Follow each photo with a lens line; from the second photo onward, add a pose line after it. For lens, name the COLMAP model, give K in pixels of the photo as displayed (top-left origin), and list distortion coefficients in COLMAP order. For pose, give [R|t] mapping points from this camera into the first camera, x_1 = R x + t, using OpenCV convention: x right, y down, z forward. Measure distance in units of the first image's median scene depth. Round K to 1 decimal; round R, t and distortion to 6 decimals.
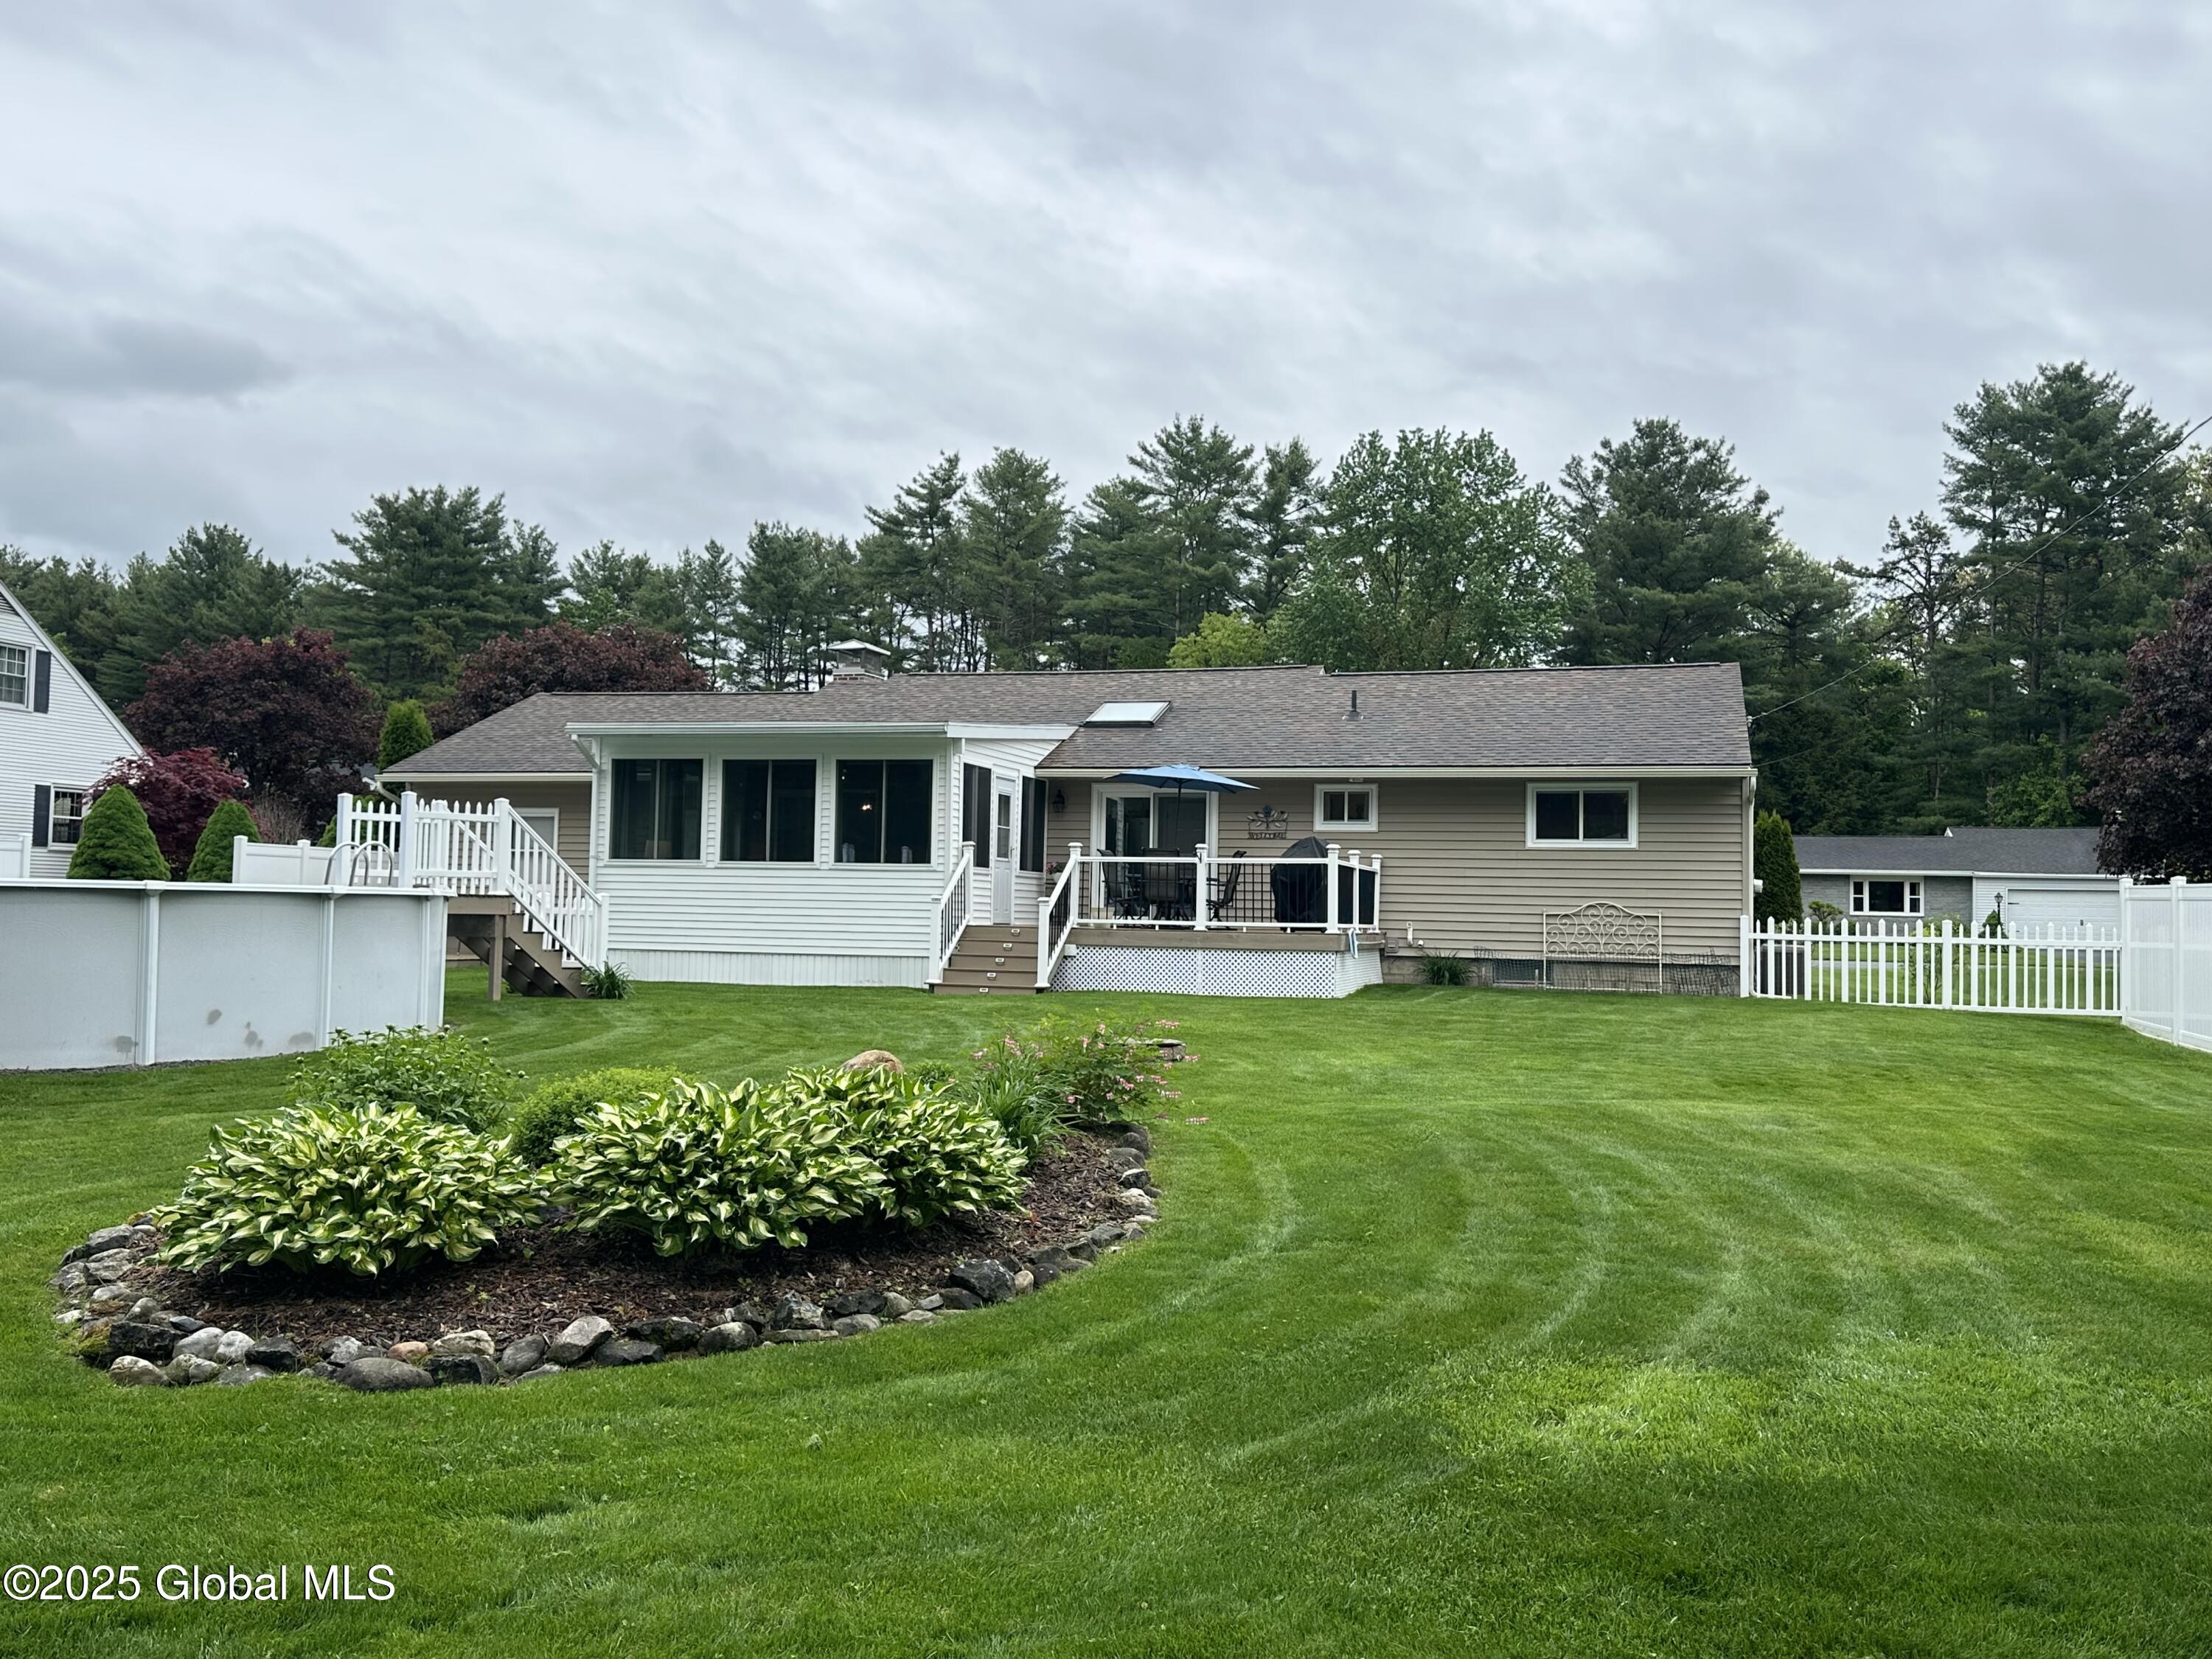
lens RADIAL K [[1839.0, 0, 1106.0], [0, 1839.0, 829.5], [0, 0, 1]] dist [0.200354, -0.452795]
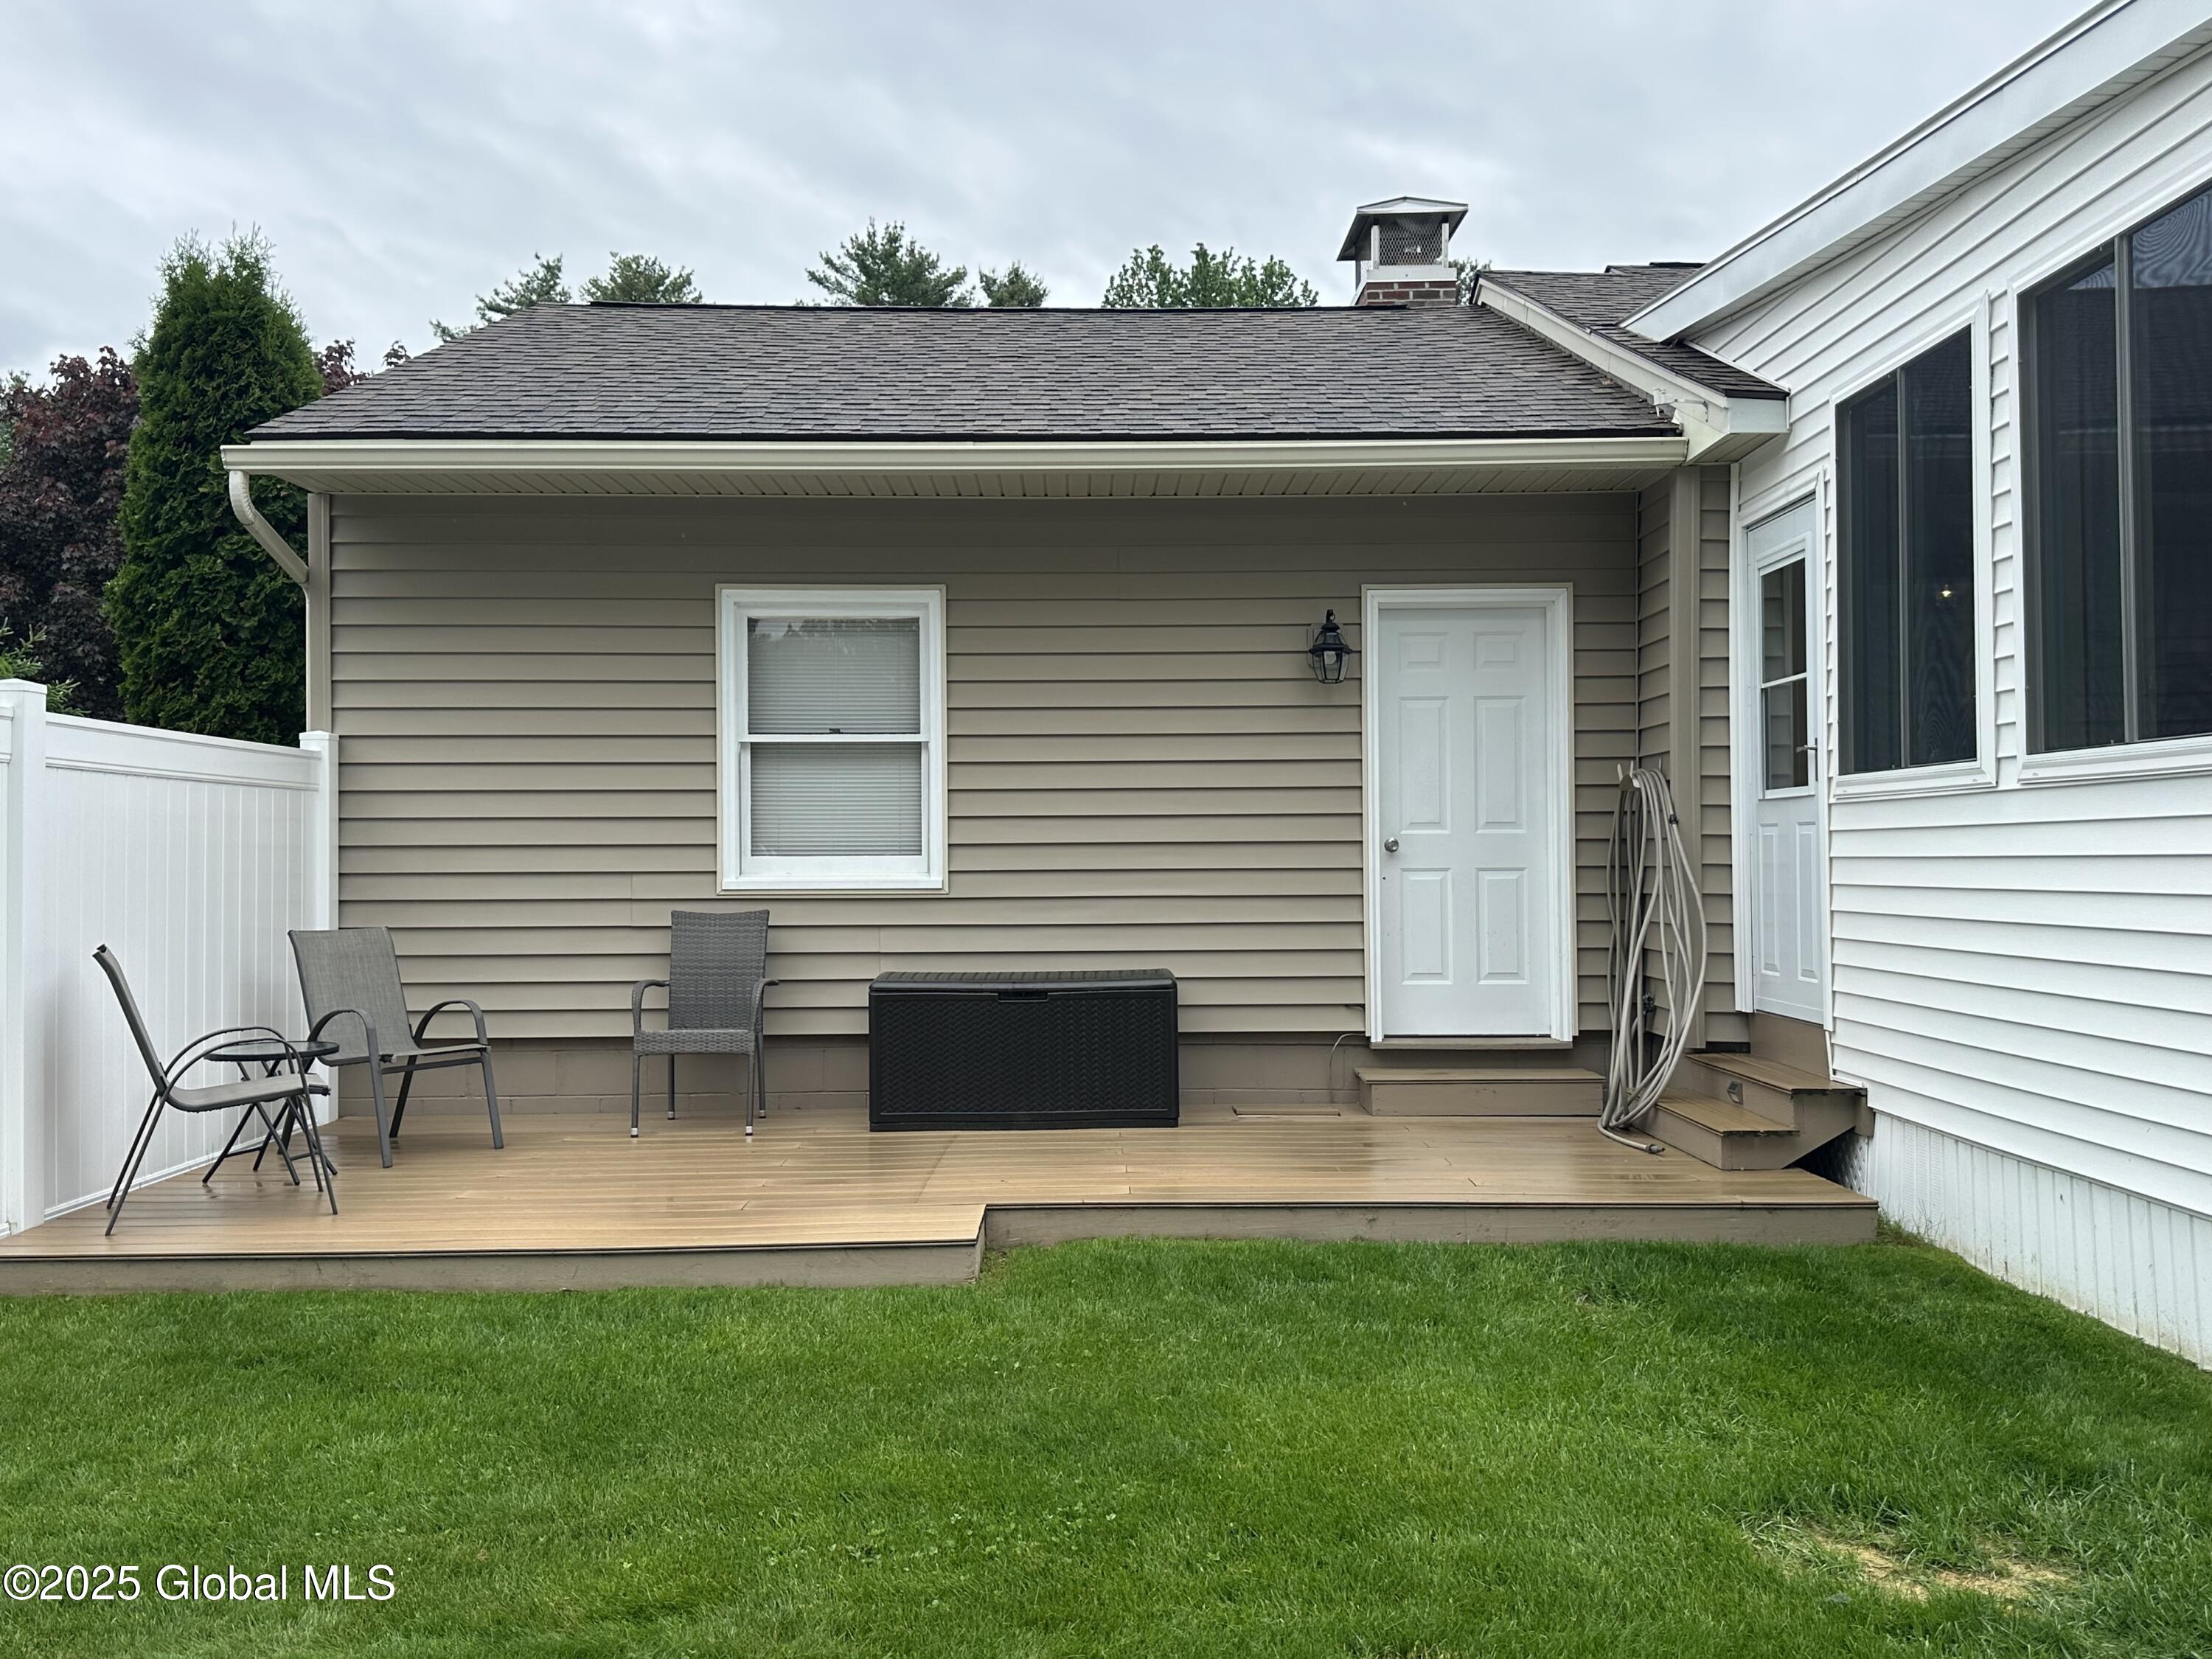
lens RADIAL K [[1839.0, 0, 1106.0], [0, 1839.0, 829.5], [0, 0, 1]] dist [0.200354, -0.452795]
pose [[0.957751, -0.021767, 0.286773, -0.109301], [0.011448, 0.999227, 0.037612, 0.004968], [-0.287370, -0.032740, 0.957260, 0.231412]]
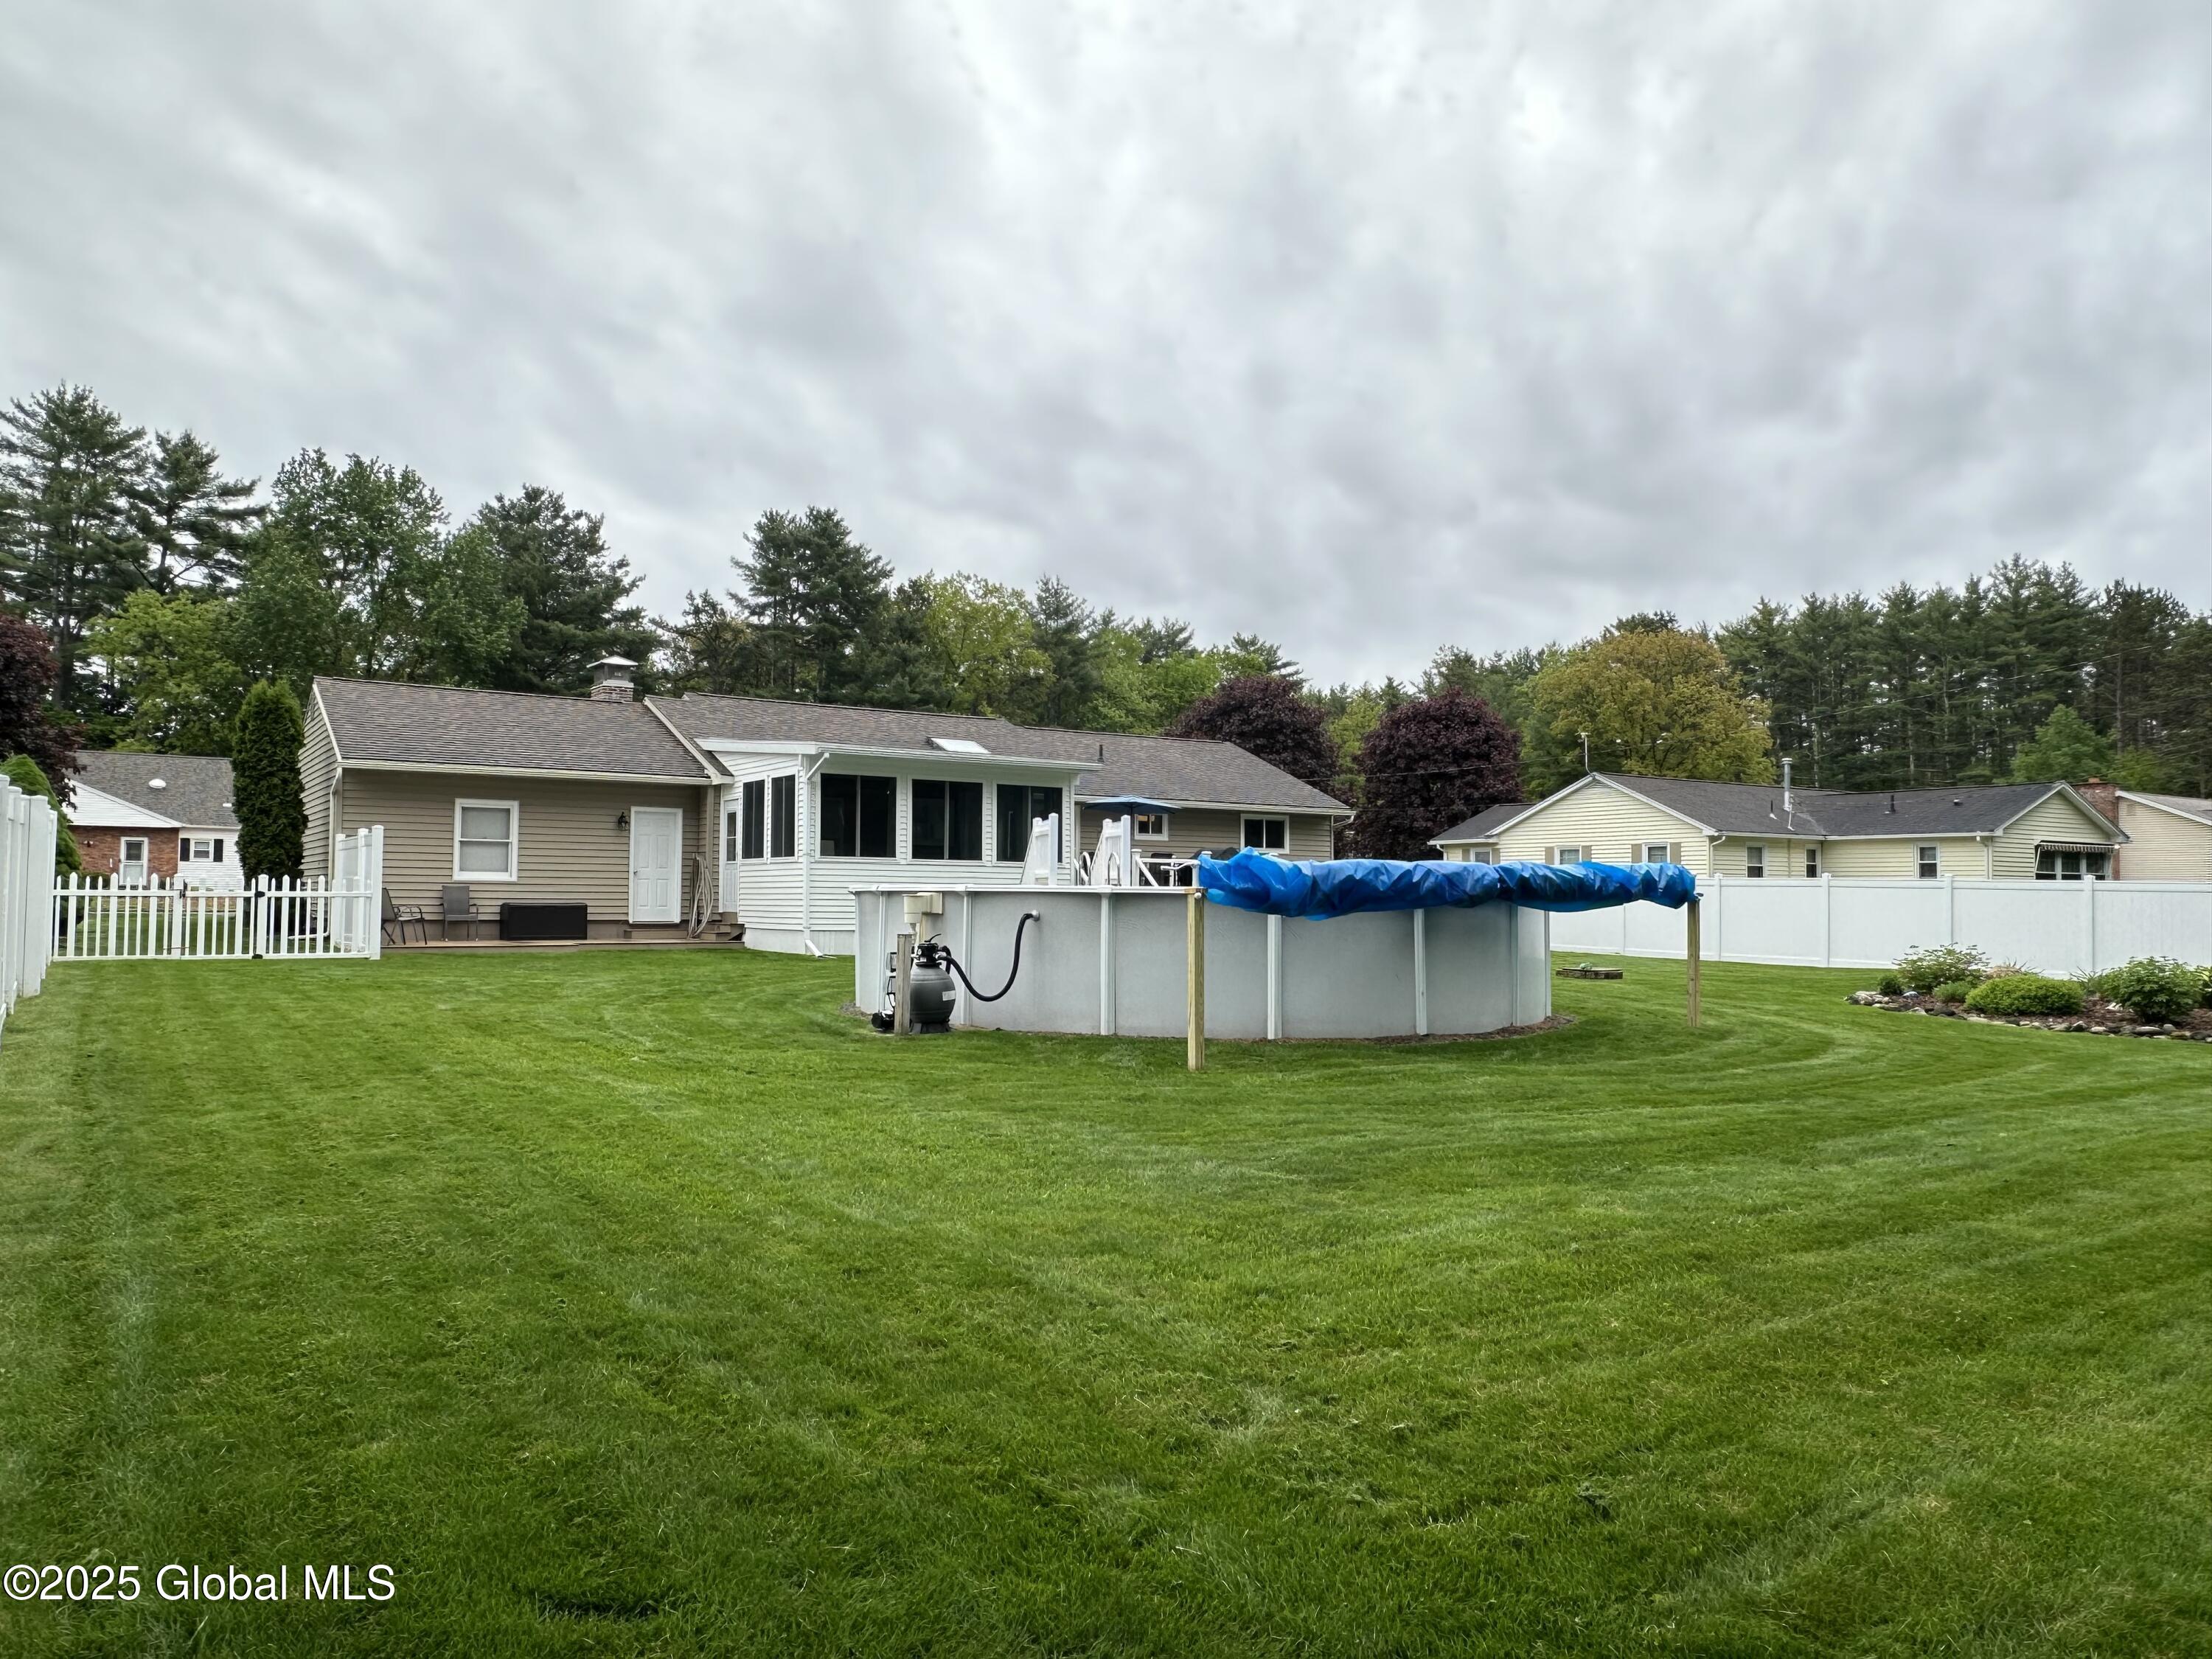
lens RADIAL K [[1502.0, 0, 1062.3], [0, 1502.0, 844.9], [0, 0, 1]] dist [0.010047, 0.004097]
pose [[0.662072, 0.011880, 0.749346, -0.233779], [-0.031902, 0.999415, 0.012341, -0.002221], [-0.748761, -0.032076, 0.662063, 0.059719]]
